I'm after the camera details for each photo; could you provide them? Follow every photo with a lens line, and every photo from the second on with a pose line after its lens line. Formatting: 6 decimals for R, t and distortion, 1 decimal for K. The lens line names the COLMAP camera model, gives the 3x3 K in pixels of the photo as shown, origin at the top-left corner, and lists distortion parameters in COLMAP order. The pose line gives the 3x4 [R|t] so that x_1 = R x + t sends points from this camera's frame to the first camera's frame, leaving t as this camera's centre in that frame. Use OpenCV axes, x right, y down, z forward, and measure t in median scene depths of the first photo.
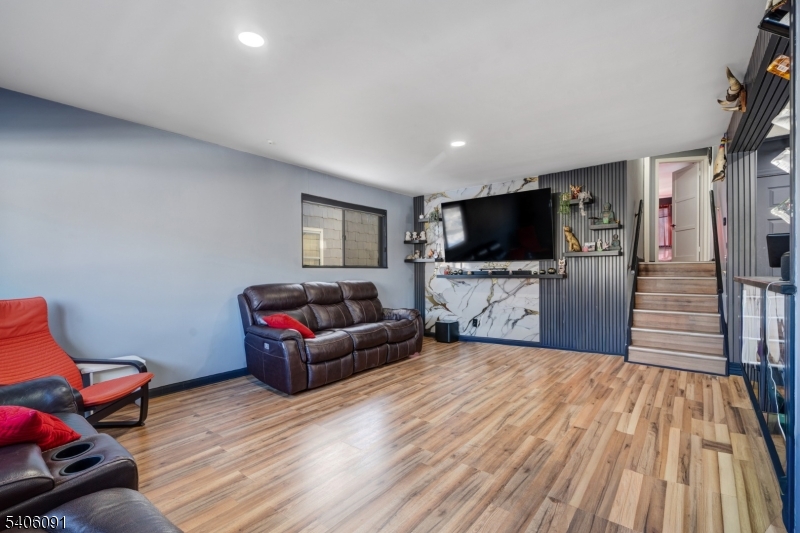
lens RADIAL K [[391.8, 0, 400.4], [0, 391.8, 270.6], [0, 0, 1]] dist [0.000541, -0.000046]
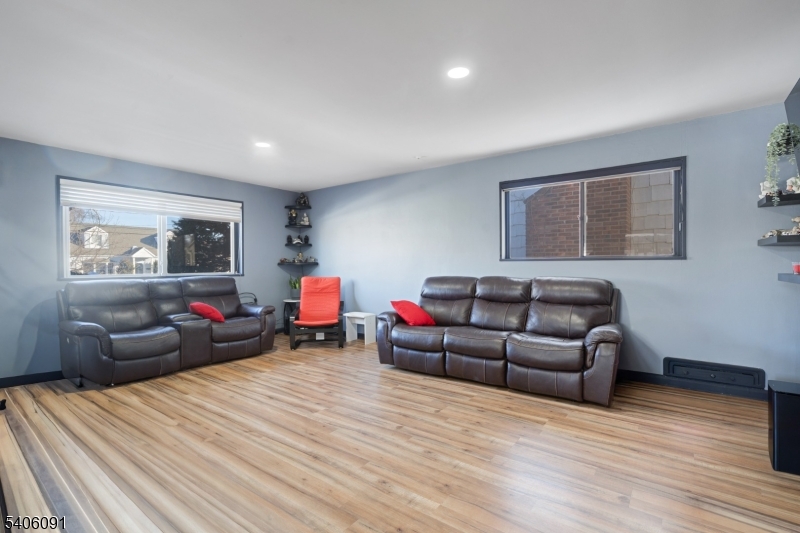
lens RADIAL K [[347.1, 0, 370.4], [0, 347.1, 266.2], [0, 0, 1]] dist [-0.000425, -0.000213]
pose [[0.000442, 0.007702, -0.999970, 0.745619], [0.004903, 0.999958, 0.007704, -0.003529], [0.999988, -0.004906, 0.000404, 0.873327]]
